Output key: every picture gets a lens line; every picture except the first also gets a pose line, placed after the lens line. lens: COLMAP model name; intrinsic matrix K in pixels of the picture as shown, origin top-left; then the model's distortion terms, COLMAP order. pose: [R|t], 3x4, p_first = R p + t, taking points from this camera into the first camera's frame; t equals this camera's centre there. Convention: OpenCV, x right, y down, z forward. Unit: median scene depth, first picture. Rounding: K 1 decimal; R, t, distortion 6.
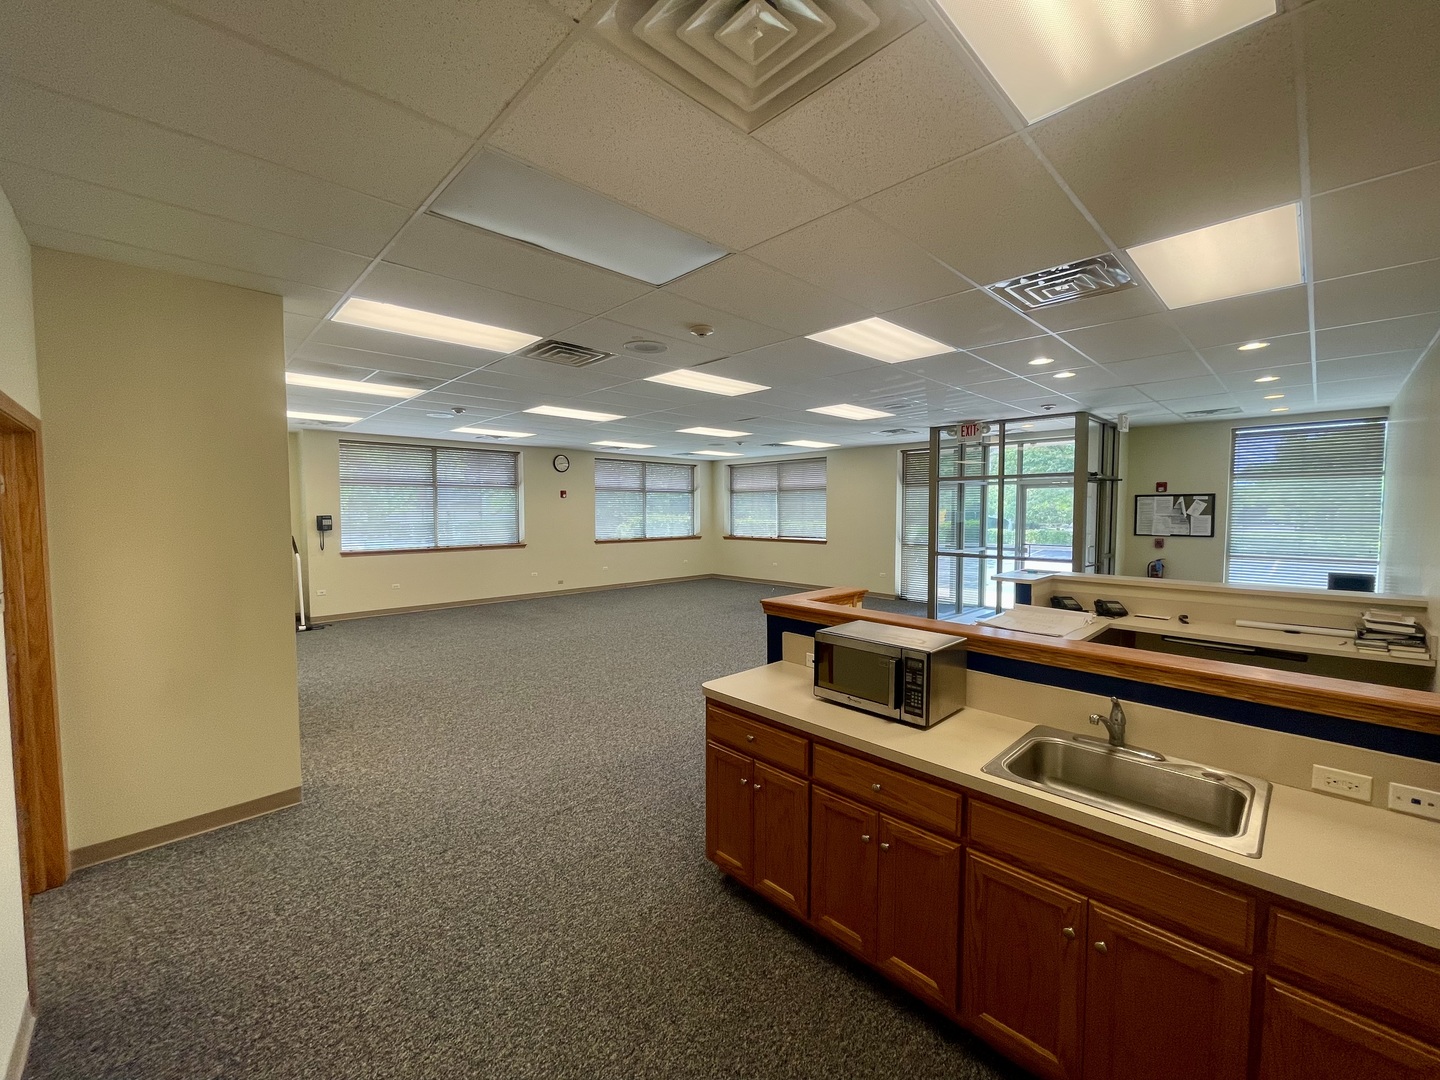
lens RADIAL K [[580.5, 0, 701.2], [0, 580.5, 542.2], [0, 0, 1]] dist [0.001993, -0.000592]
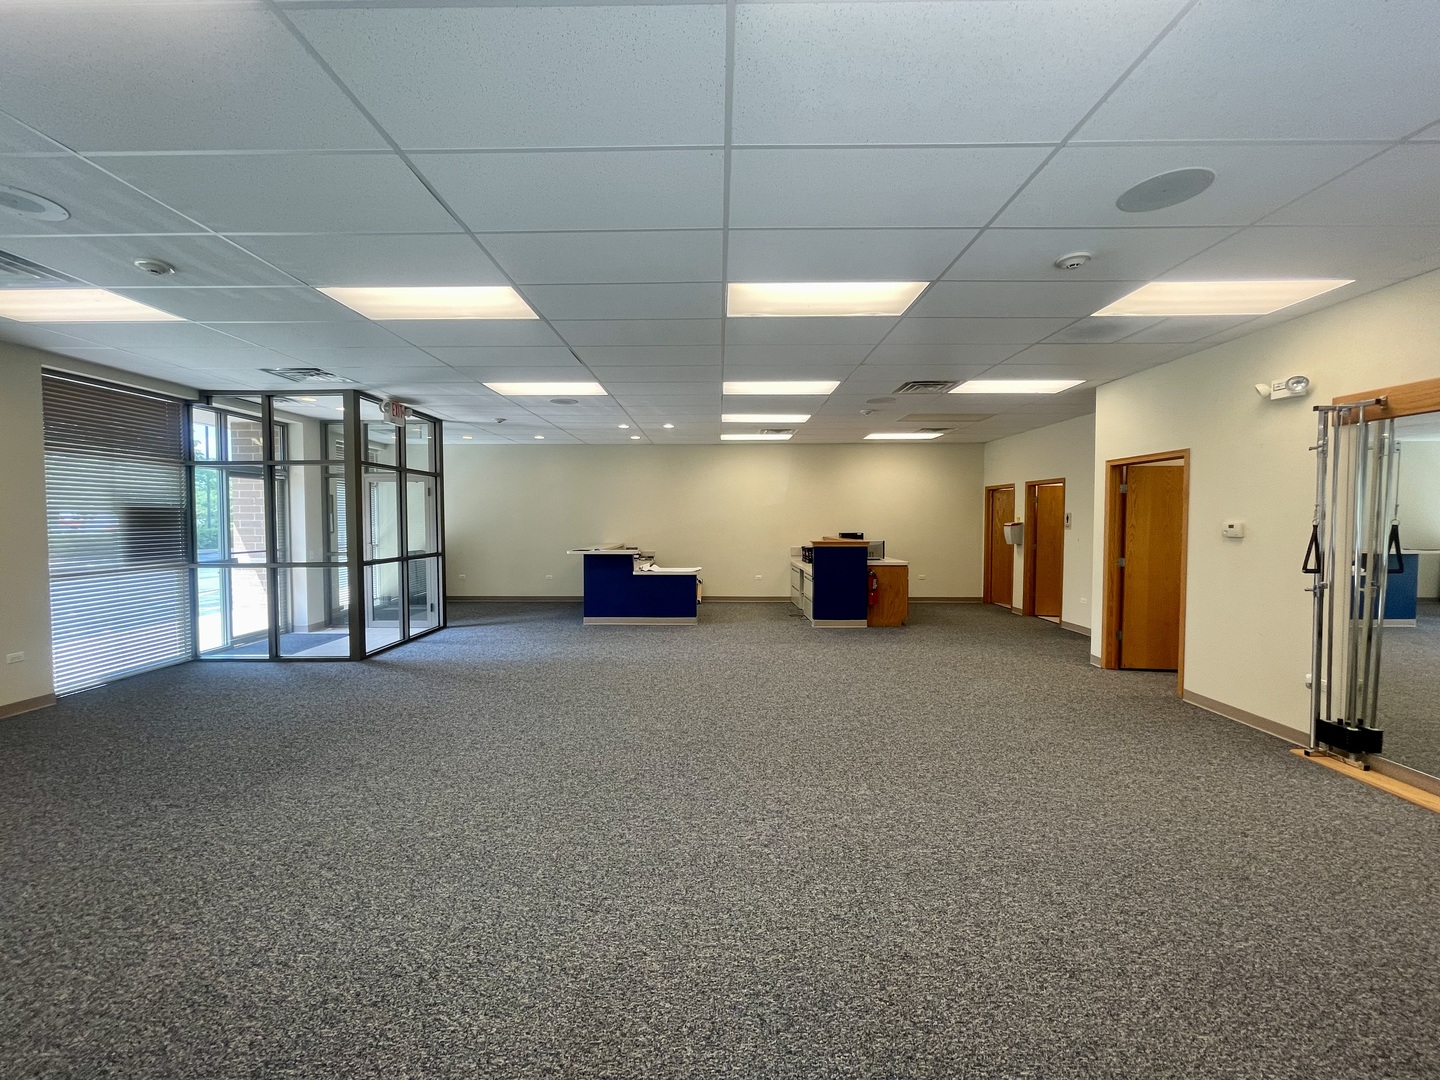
lens RADIAL K [[580.5, 0, 708.6], [0, 580.5, 536.3], [0, 0, 1]] dist [0.001993, -0.000592]
pose [[-0.720344, -0.017104, 0.693406, -0.308887], [0.037004, 0.997325, 0.063042, -0.034908], [-0.692629, 0.071071, -0.717784, 0.888179]]
